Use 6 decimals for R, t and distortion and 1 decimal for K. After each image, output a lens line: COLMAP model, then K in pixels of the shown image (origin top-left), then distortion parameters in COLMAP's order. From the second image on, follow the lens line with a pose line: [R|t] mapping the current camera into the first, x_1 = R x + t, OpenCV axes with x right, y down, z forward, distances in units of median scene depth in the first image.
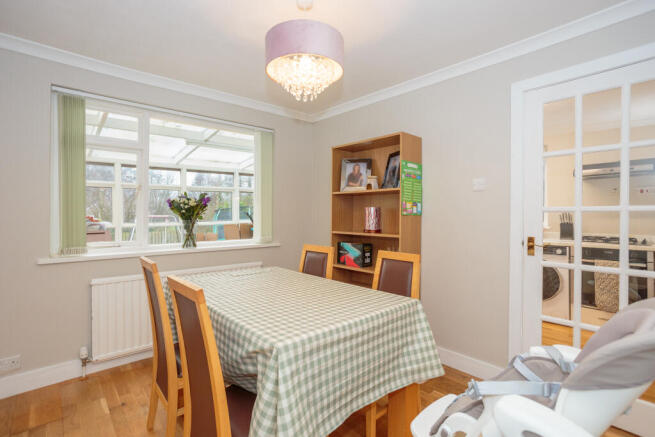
lens RADIAL K [[318.2, 0, 319.6], [0, 318.2, 217.3], [0, 0, 1]] dist [-0.065402, 0.041859]
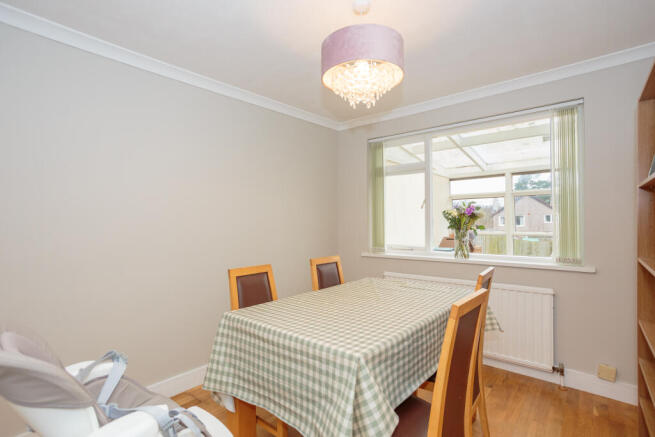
lens RADIAL K [[318.2, 0, 319.6], [0, 318.2, 217.3], [0, 0, 1]] dist [-0.065402, 0.041859]
pose [[0.149249, -0.013625, -0.988706, 1.045545], [-0.000441, 0.999904, -0.013846, -0.035495], [0.988800, 0.002503, 0.149229, 0.858966]]
